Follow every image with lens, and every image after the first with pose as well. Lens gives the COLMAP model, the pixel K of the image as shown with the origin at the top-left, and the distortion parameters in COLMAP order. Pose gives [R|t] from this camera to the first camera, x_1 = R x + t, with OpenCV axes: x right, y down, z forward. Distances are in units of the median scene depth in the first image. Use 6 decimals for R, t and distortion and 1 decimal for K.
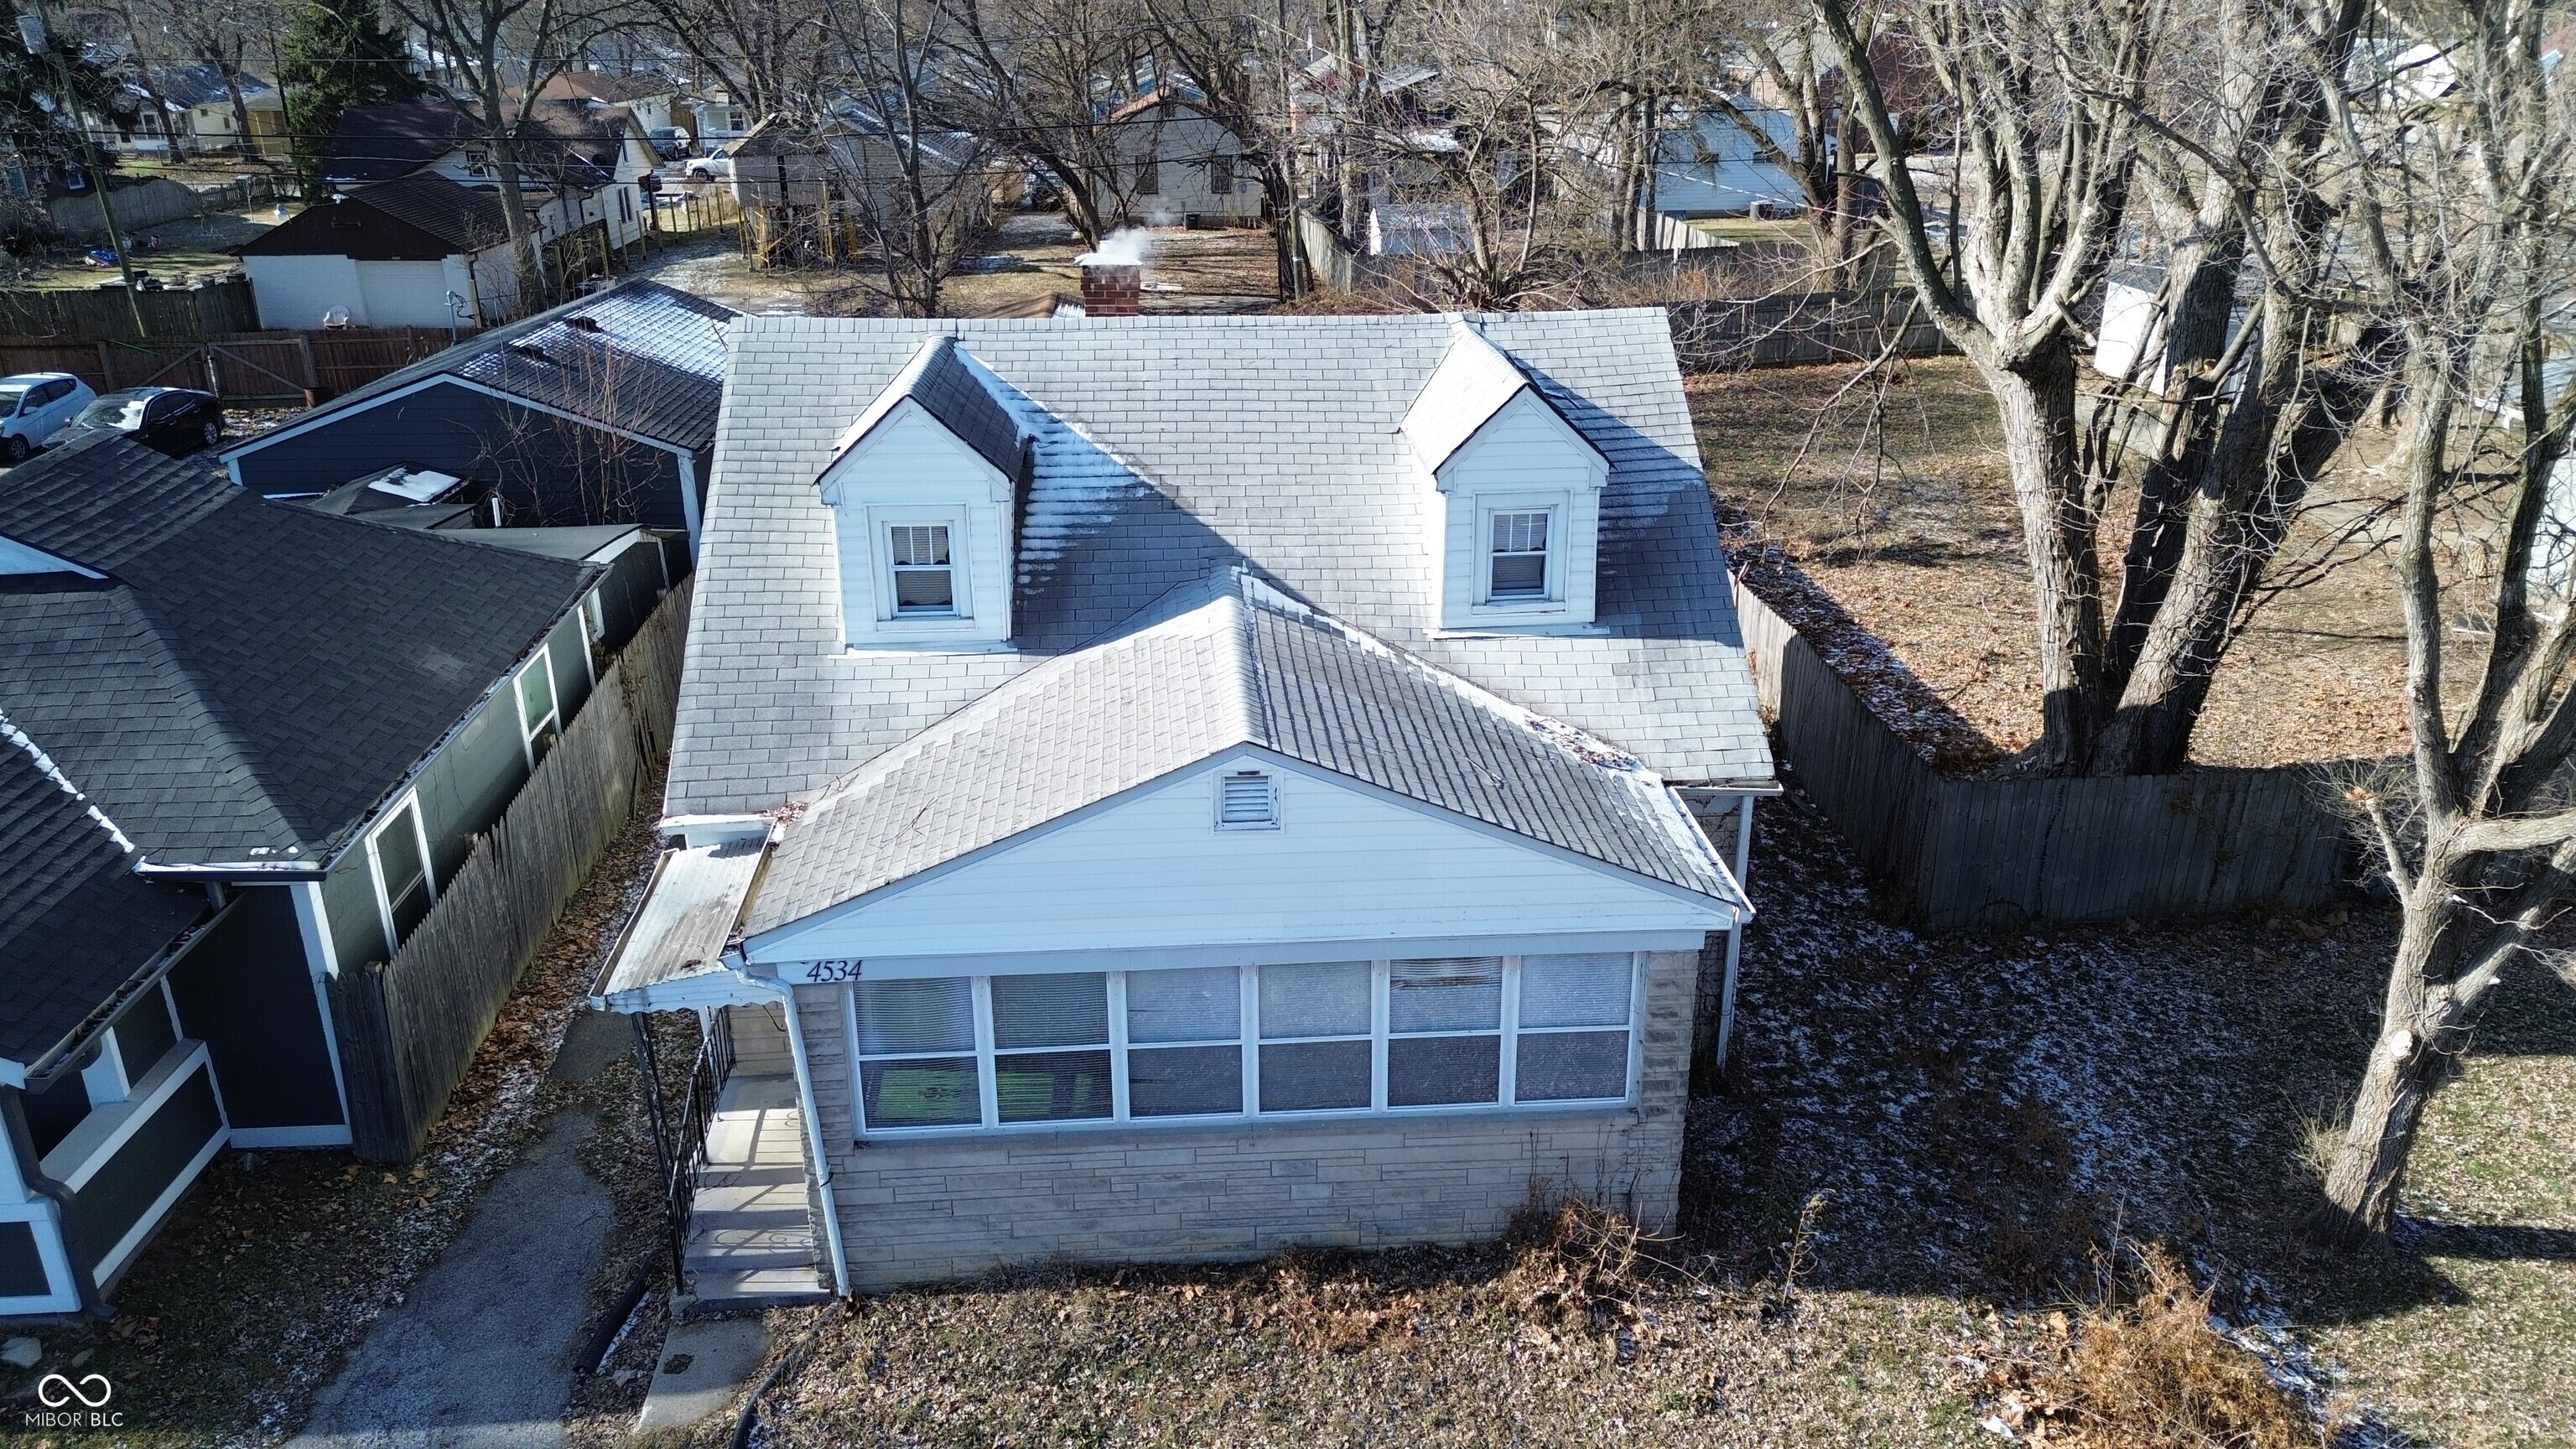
lens RADIAL K [[1811.2, 0, 1292.6], [0, 1811.2, 714.9], [0, 0, 1]] dist [0.036263, -0.006060]
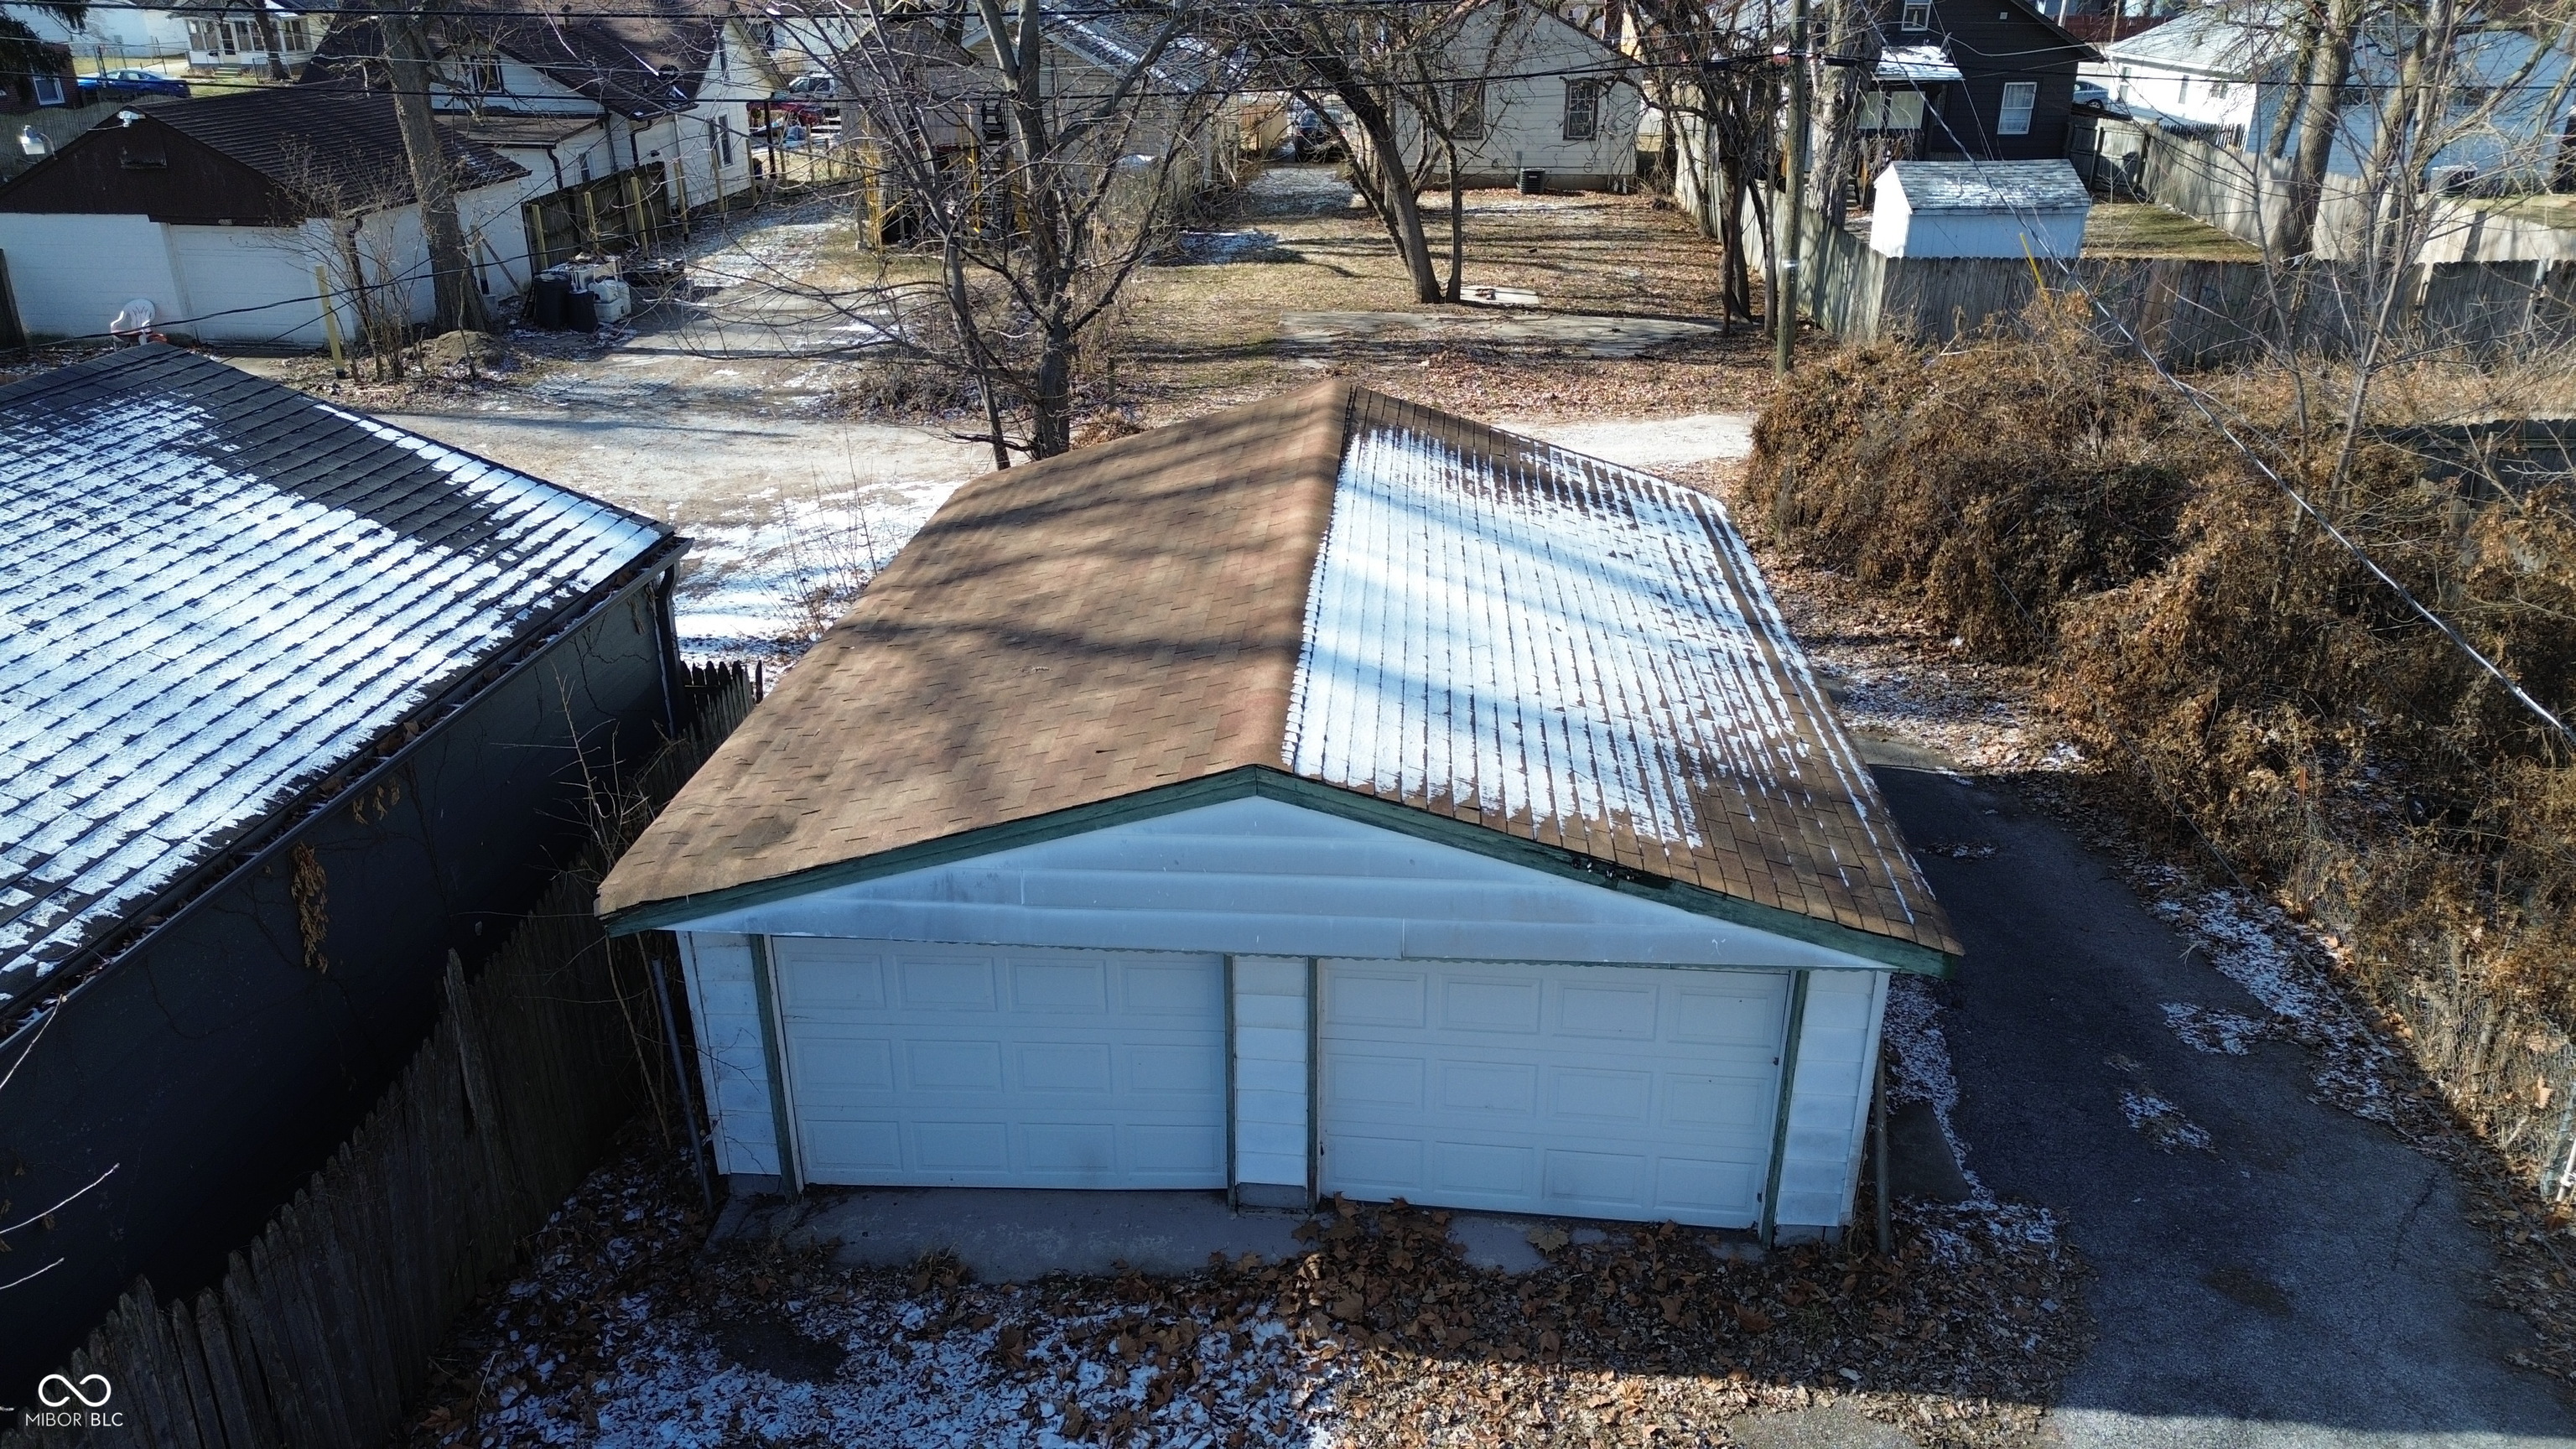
lens RADIAL K [[1811.2, 0, 1289.0], [0, 1811.2, 741.2], [0, 0, 1]] dist [0.036263, -0.006060]
pose [[0.990016, 0.061551, -0.126804, -0.051382], [-0.056635, 0.997510, 0.042015, -0.100319], [0.129074, -0.034414, 0.991038, 0.356667]]
